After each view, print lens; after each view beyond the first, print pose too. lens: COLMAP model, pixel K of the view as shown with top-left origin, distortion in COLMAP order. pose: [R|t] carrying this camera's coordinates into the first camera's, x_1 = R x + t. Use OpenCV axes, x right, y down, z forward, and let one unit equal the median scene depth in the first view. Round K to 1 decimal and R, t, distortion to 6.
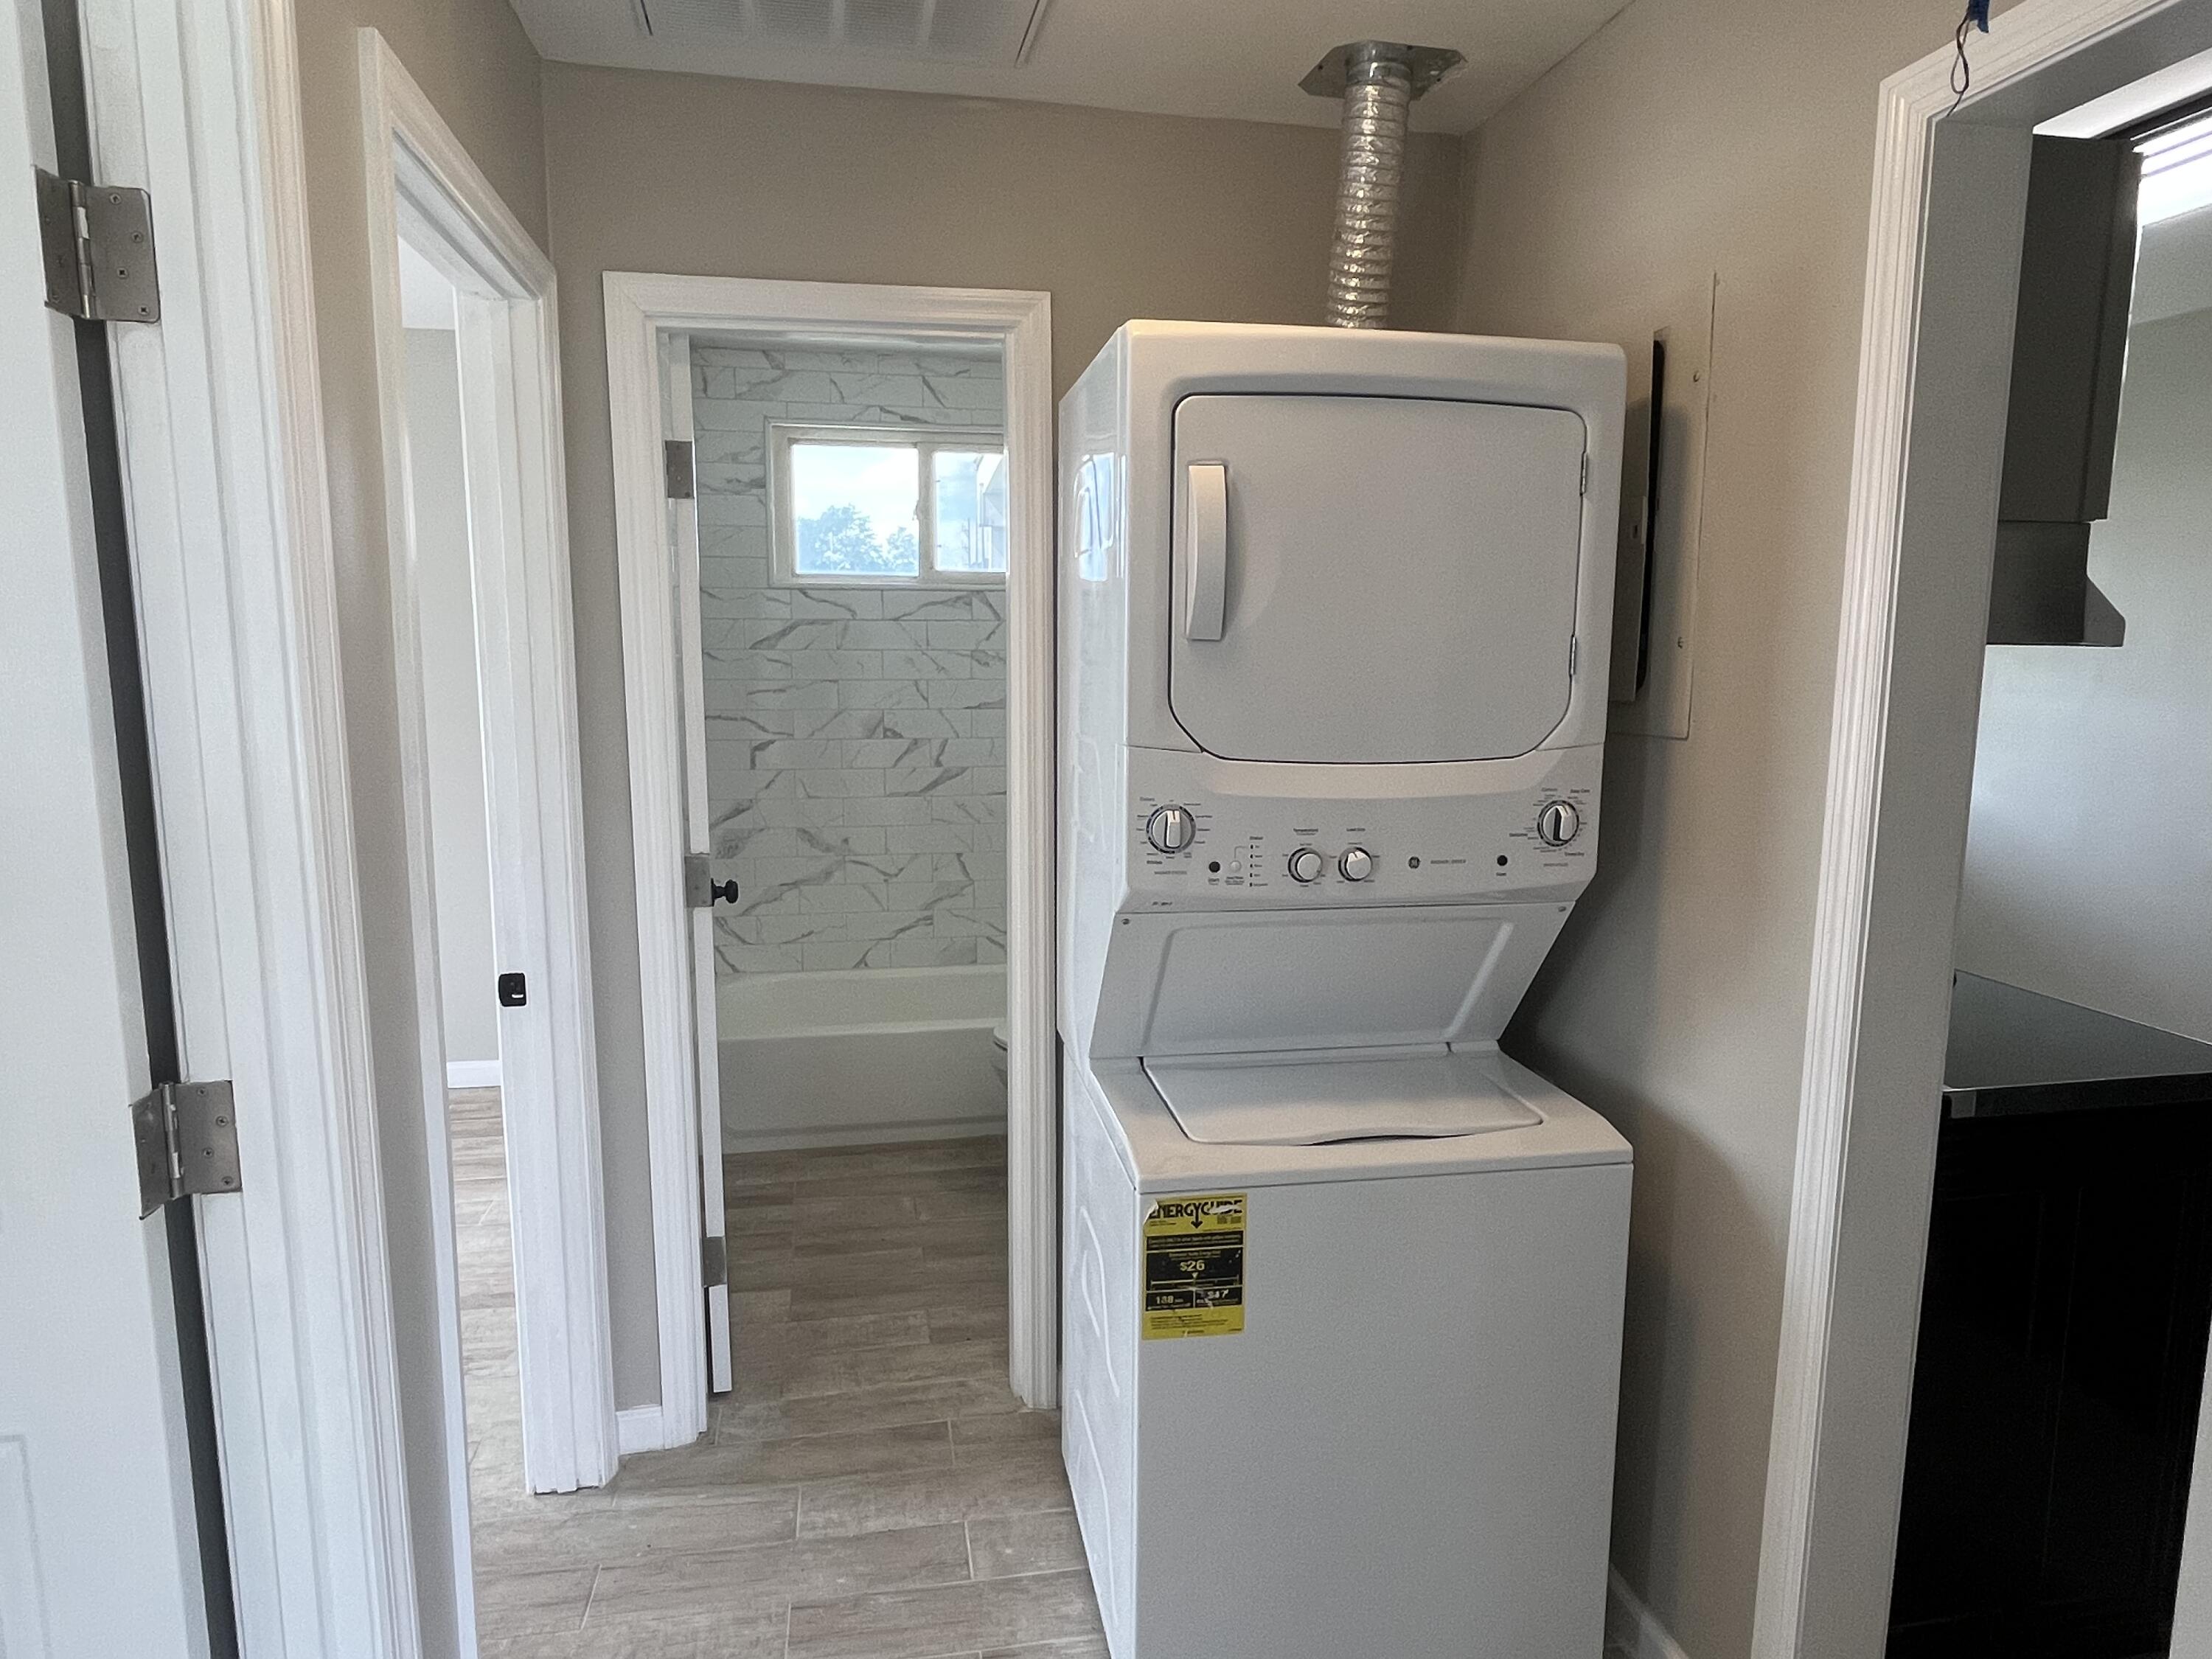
lens RADIAL K [[1357.0, 0, 1099.6], [0, 1357.0, 826.6], [0, 0, 1]] dist [-0.002213, -0.001410]
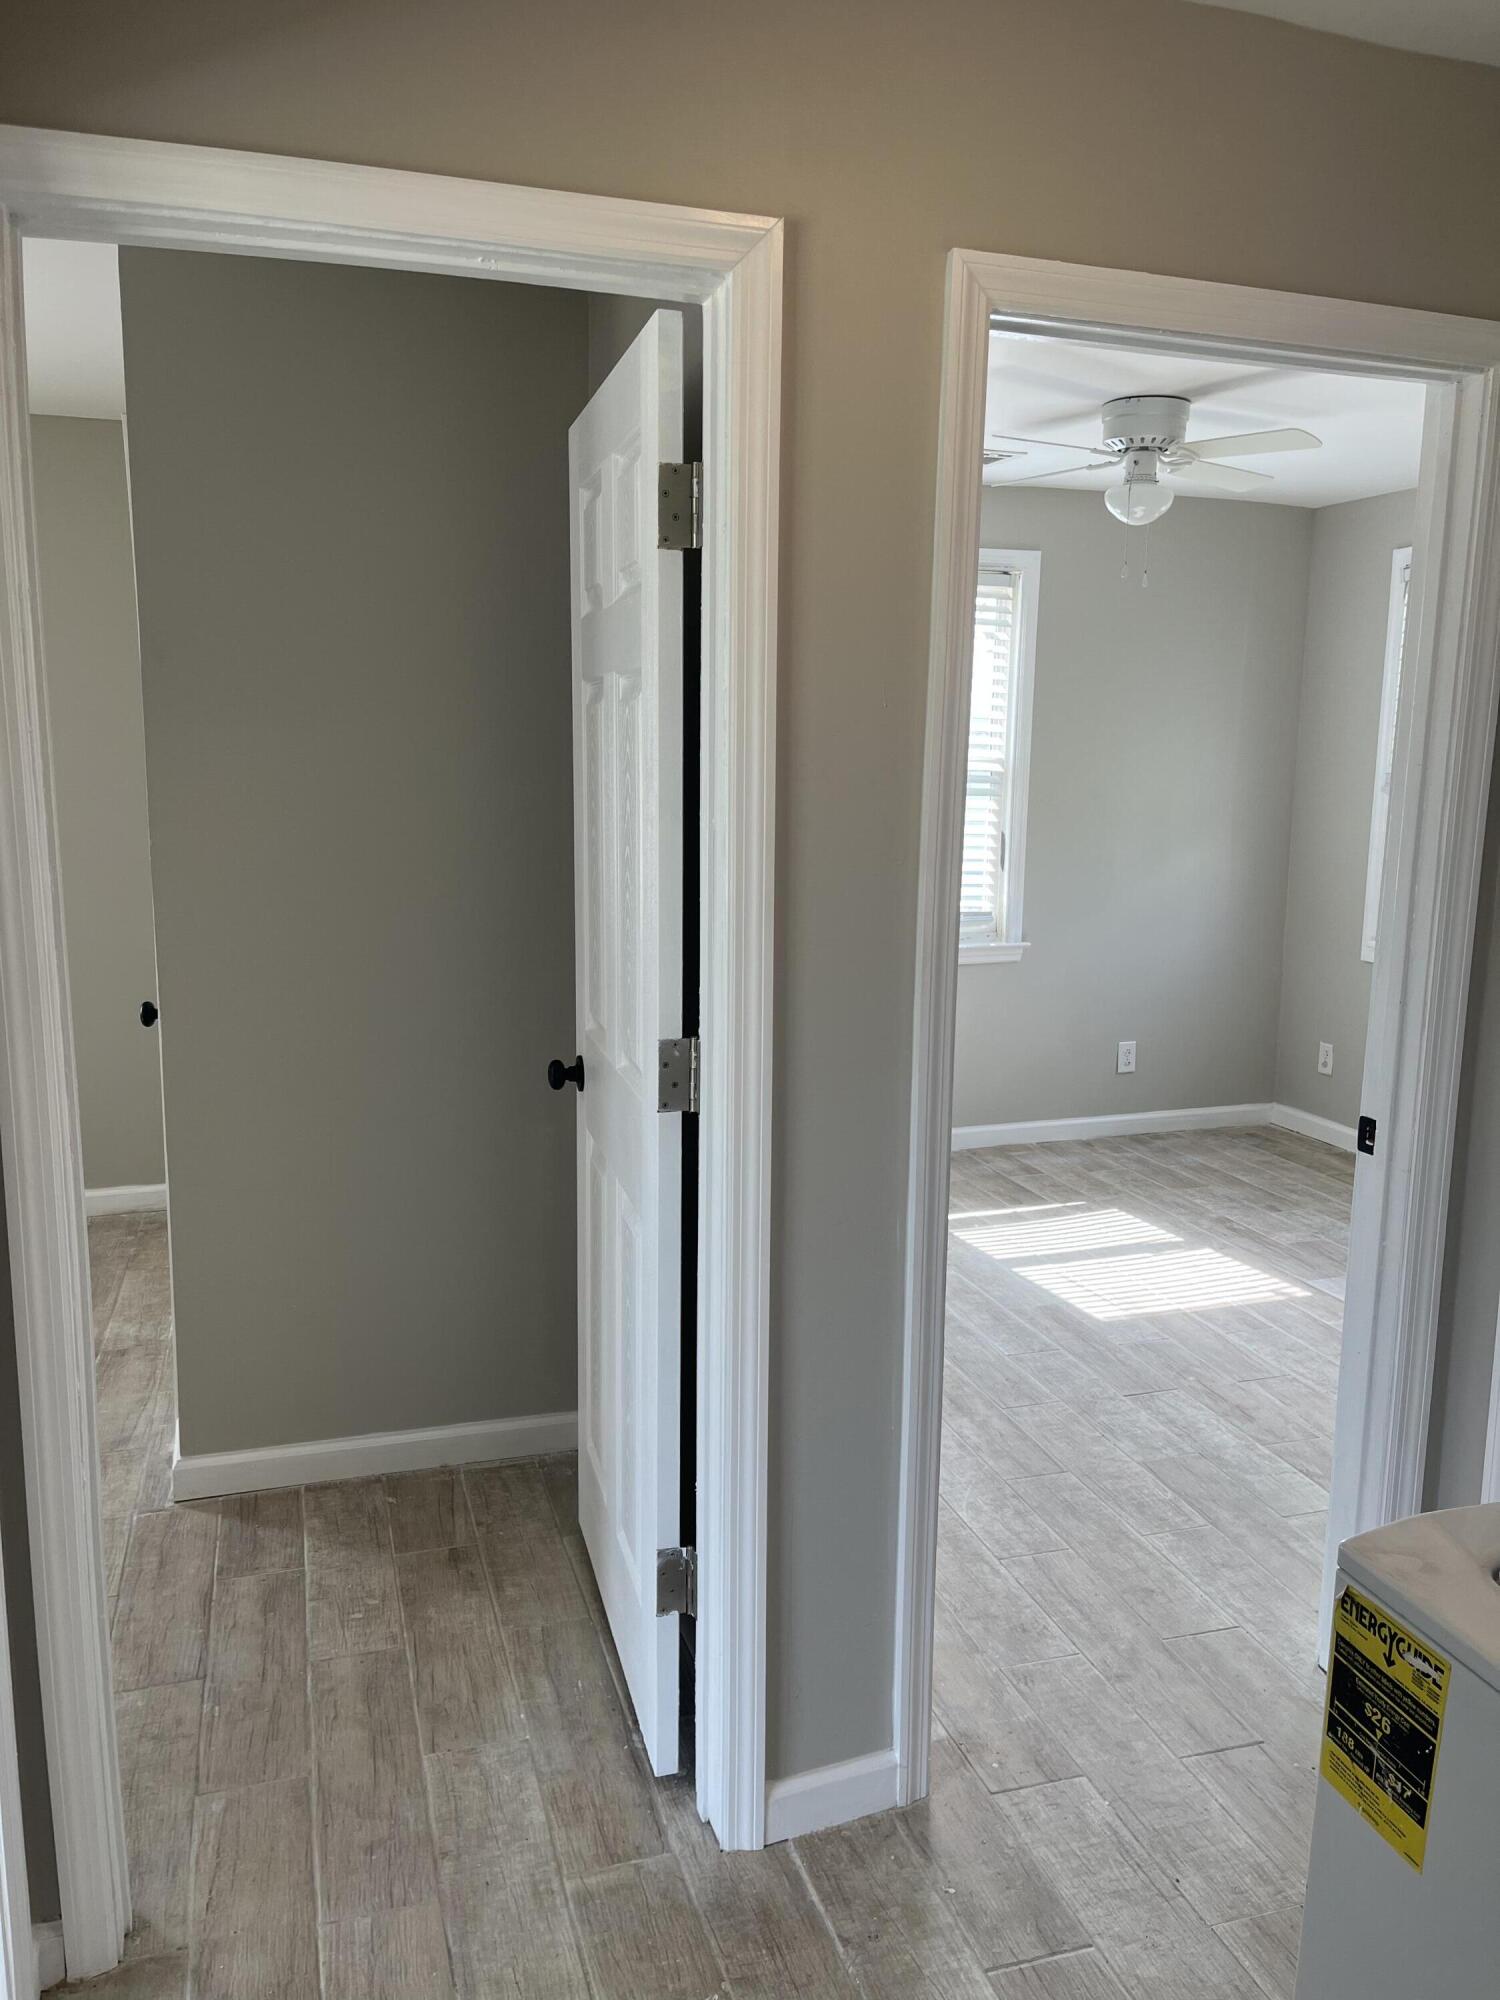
lens RADIAL K [[1509.3, 0, 749.6], [0, 1509.3, 1004.7], [0, 0, 1]] dist [0.037384, -0.038025]
pose [[0.141390, 0.170006, -0.975247, 0.687850], [-0.153642, 0.976975, 0.148032, -0.077198], [0.977958, 0.128909, 0.164255, 0.535027]]
